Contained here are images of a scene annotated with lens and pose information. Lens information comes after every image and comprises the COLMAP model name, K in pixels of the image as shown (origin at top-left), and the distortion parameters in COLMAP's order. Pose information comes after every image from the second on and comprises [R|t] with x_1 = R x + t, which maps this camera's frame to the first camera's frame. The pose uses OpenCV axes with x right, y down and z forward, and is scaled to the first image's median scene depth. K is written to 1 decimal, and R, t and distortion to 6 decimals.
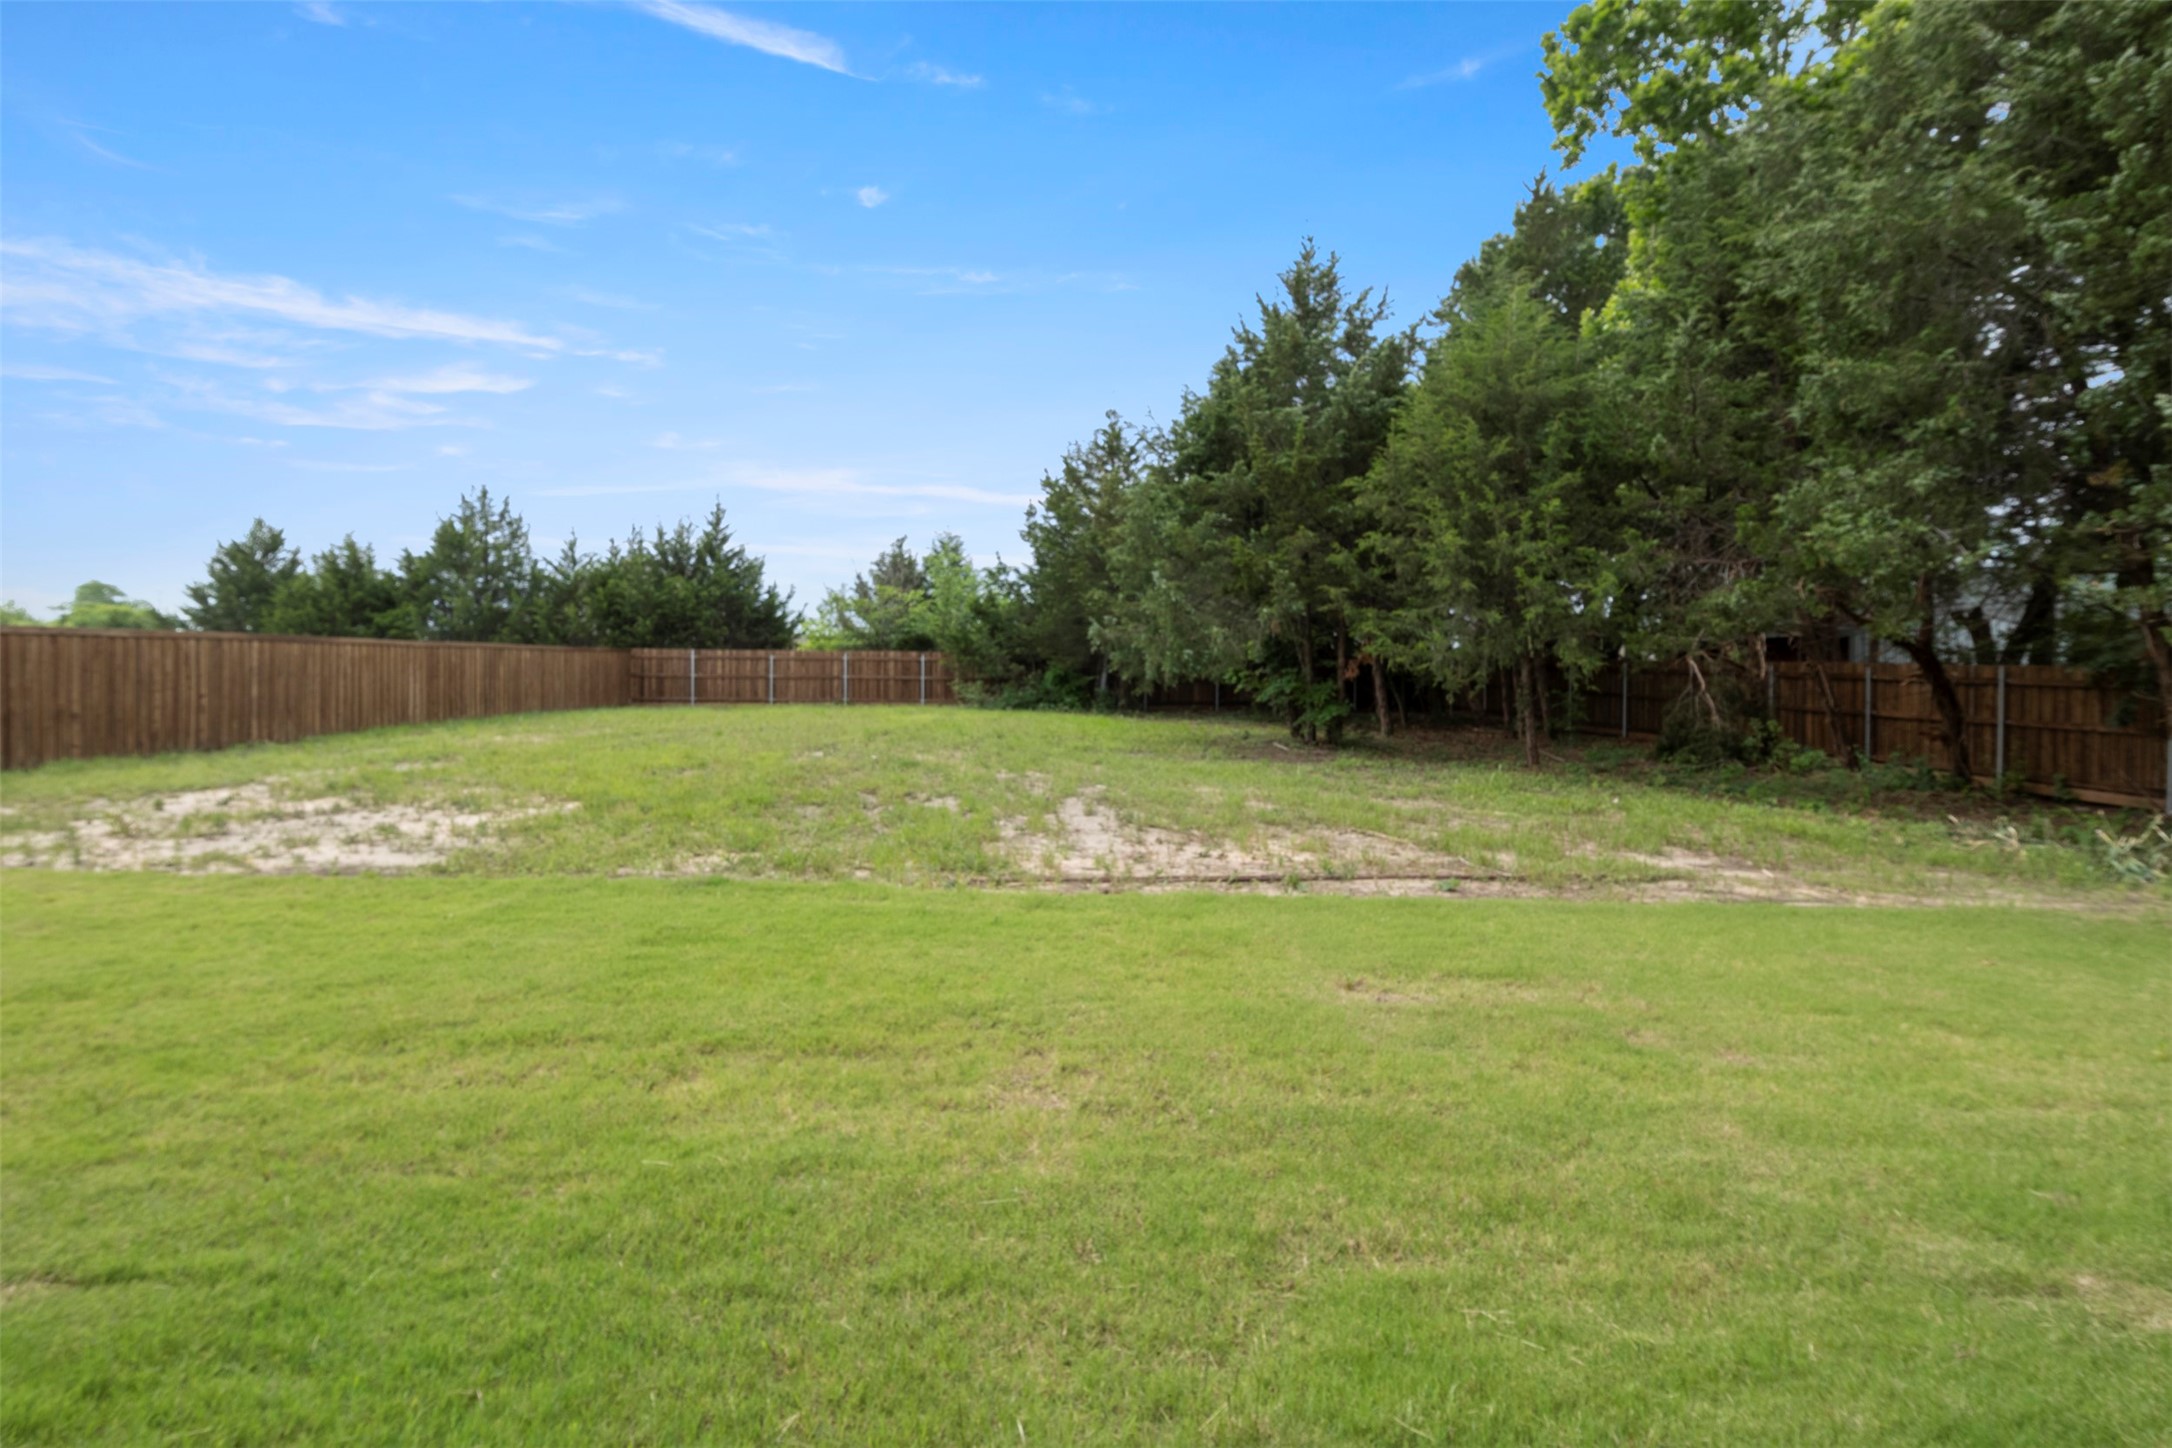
lens RADIAL K [[1089.4, 0, 1082.5], [0, 1089.4, 691.9], [0, 0, 1]] dist [-0.005425, -0.010895]
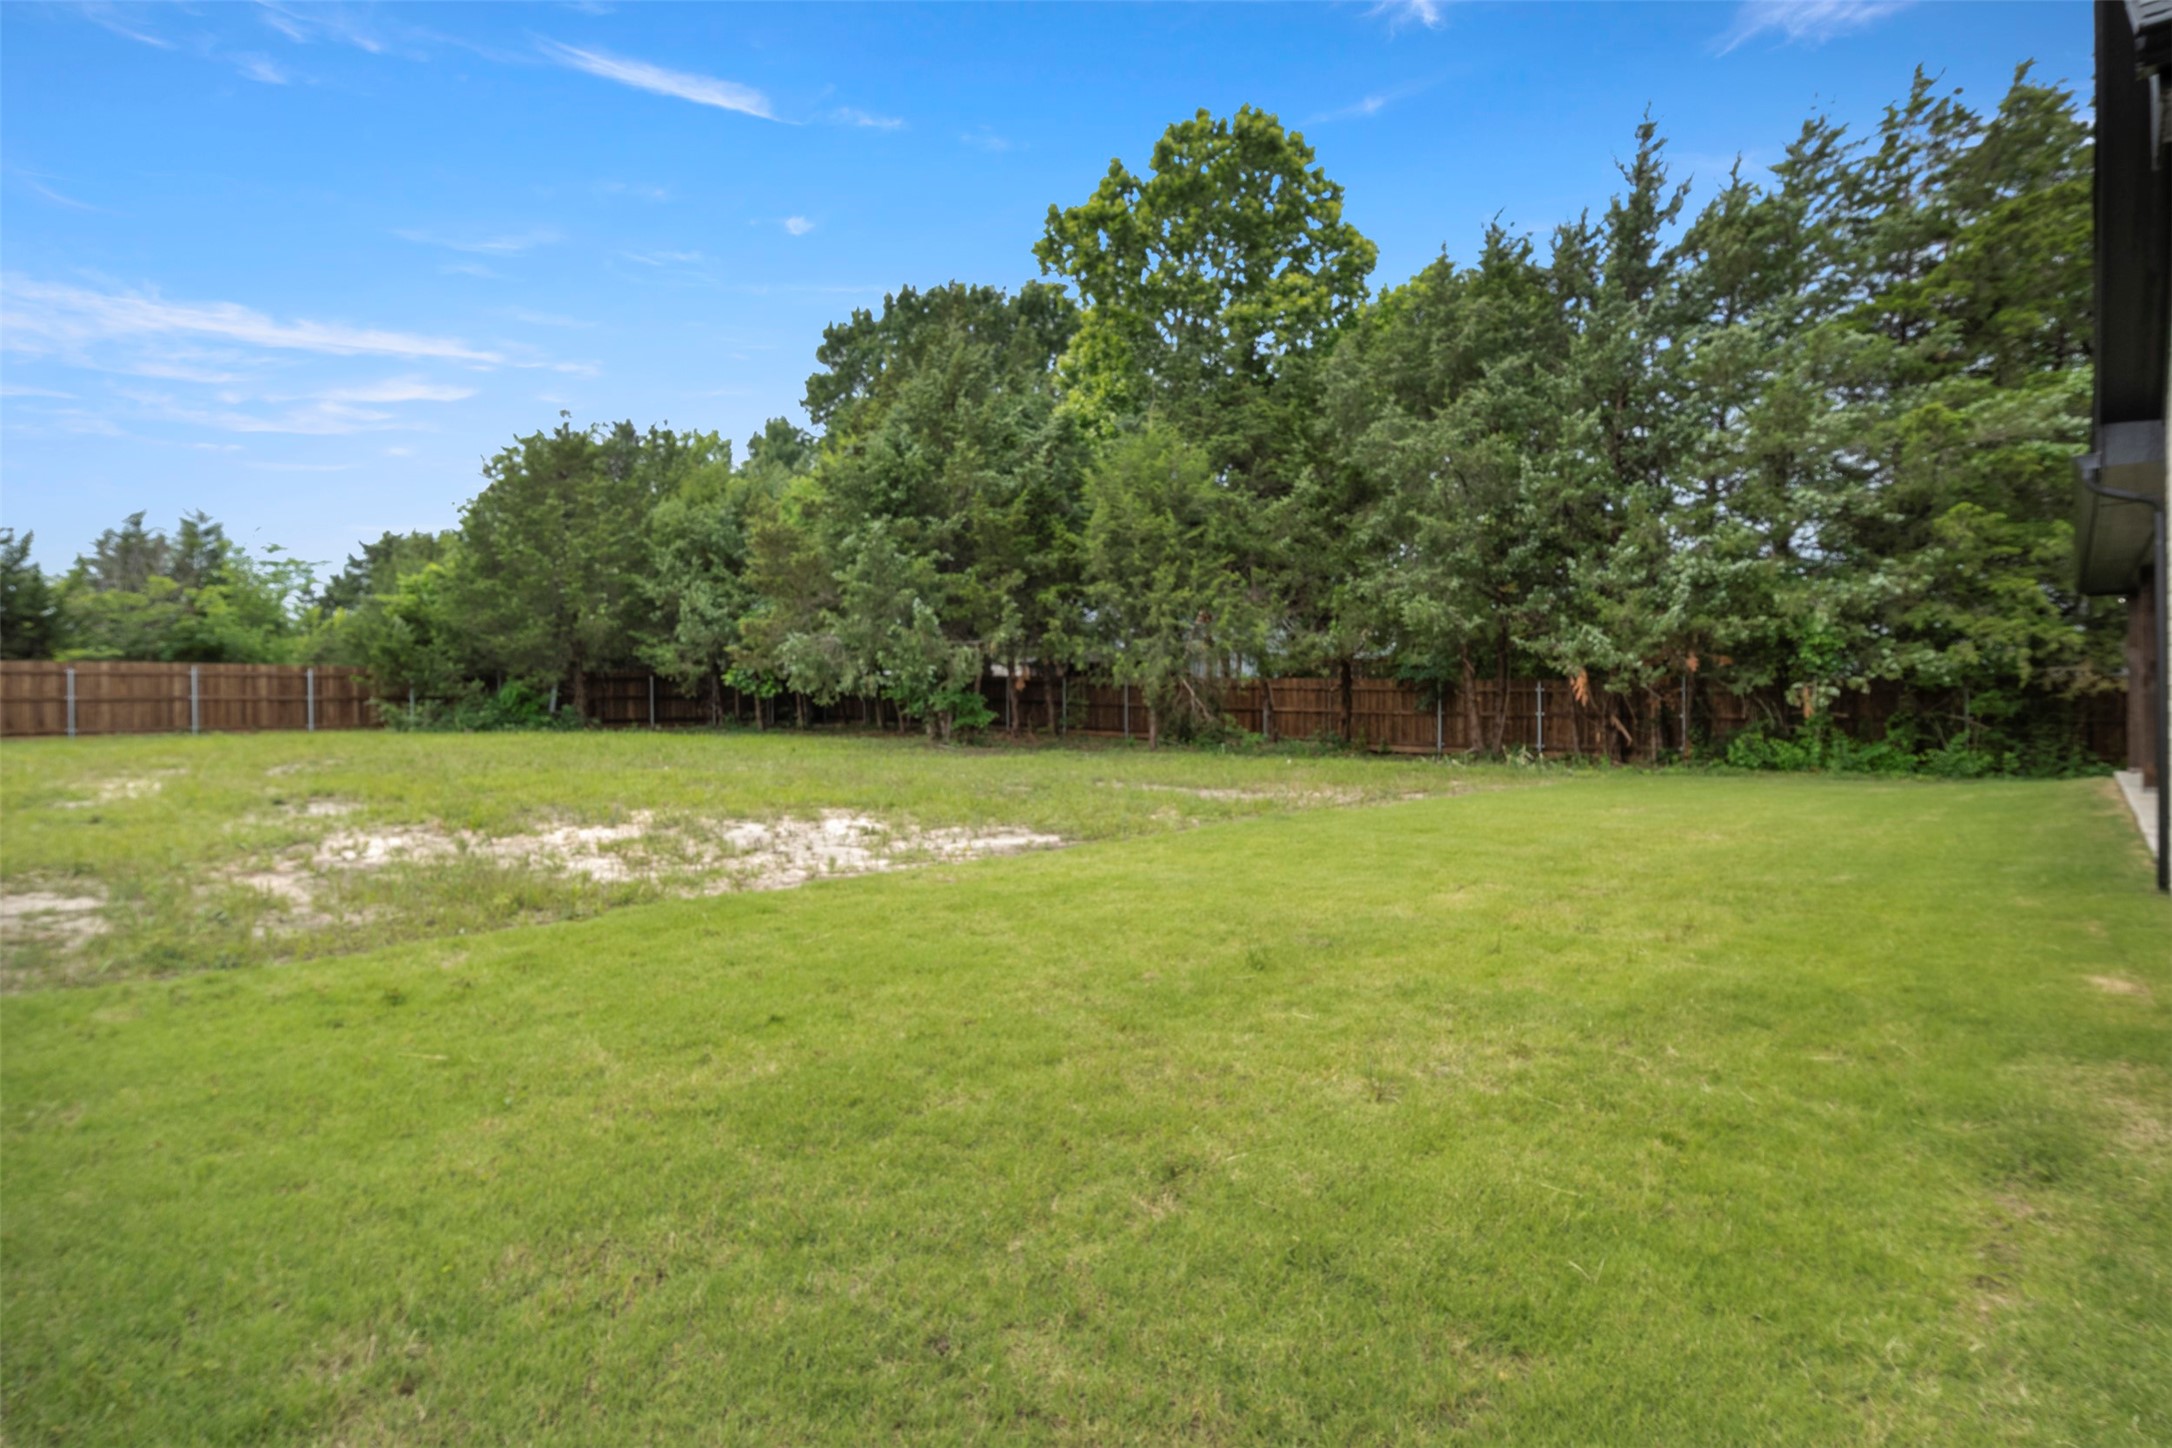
lens RADIAL K [[1089.4, 0, 1082.5], [0, 1089.4, 691.9], [0, 0, 1]] dist [-0.005425, -0.010895]
pose [[0.703460, -0.010084, 0.710663, -0.327237], [0.020502, 0.999771, -0.006107, -0.000466], [-0.710439, 0.018866, 0.703506, 0.028627]]
